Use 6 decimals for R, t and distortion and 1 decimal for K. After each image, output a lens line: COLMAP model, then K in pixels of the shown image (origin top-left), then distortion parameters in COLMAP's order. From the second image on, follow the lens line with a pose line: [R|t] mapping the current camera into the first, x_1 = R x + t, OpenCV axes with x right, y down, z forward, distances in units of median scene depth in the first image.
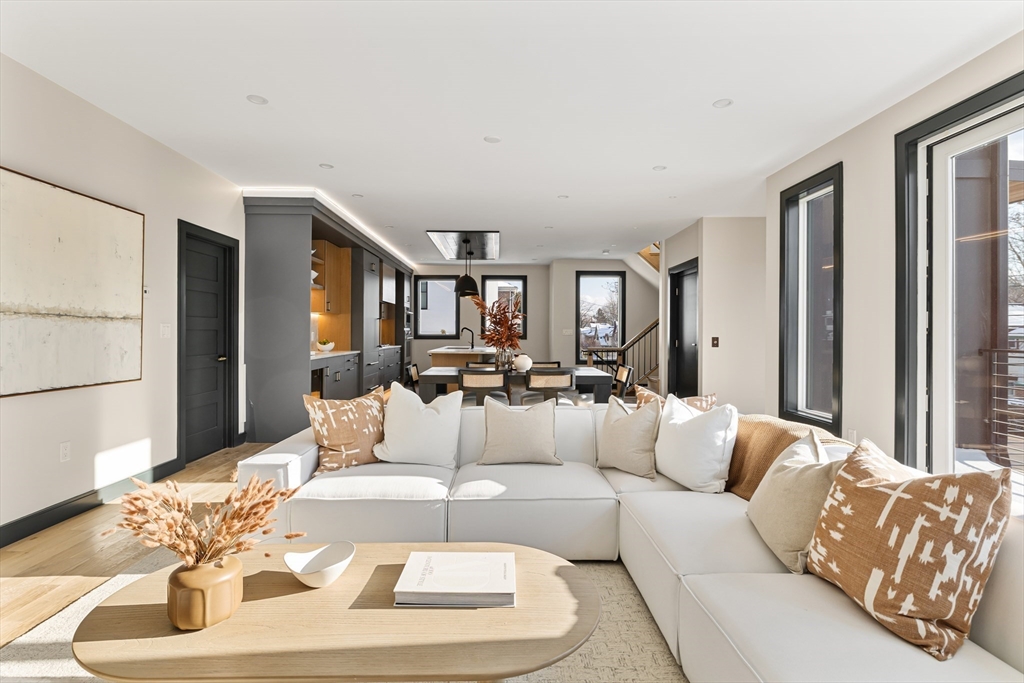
lens RADIAL K [[488.8, 0, 511.2], [0, 488.8, 334.5], [0, 0, 1]] dist [-0.017893, -0.000584]
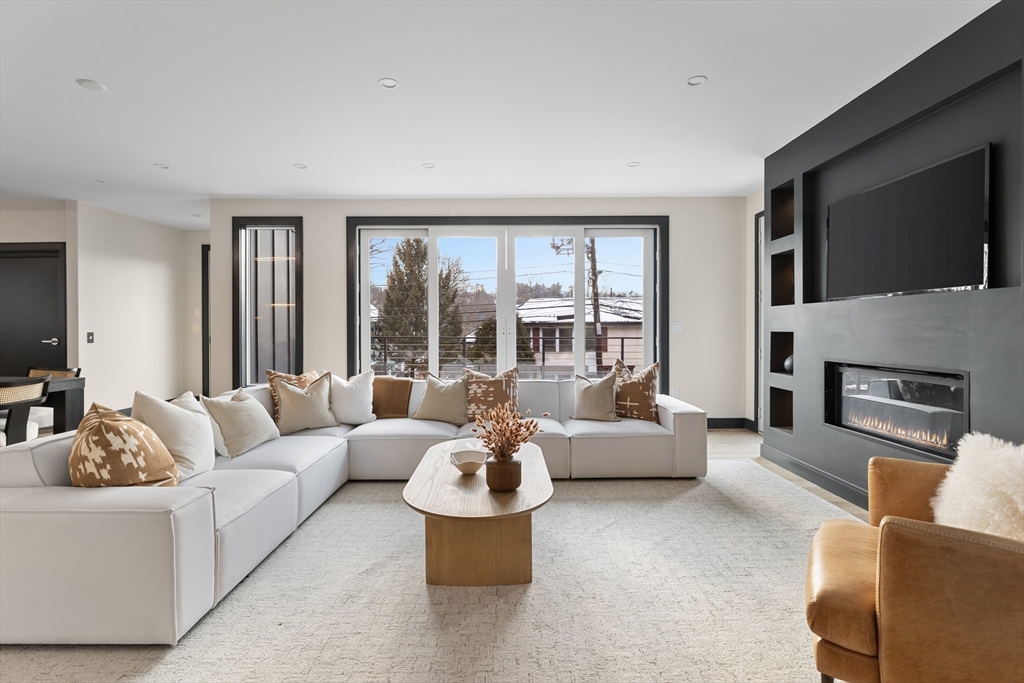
lens RADIAL K [[488.8, 0, 507.4], [0, 488.8, 332.7], [0, 0, 1]] dist [-0.017893, -0.000584]
pose [[0.016956, -0.013945, 0.999759, -0.492525], [0.003197, 0.999898, 0.013893, -0.004277], [-0.999851, 0.002961, 0.016999, 0.184706]]
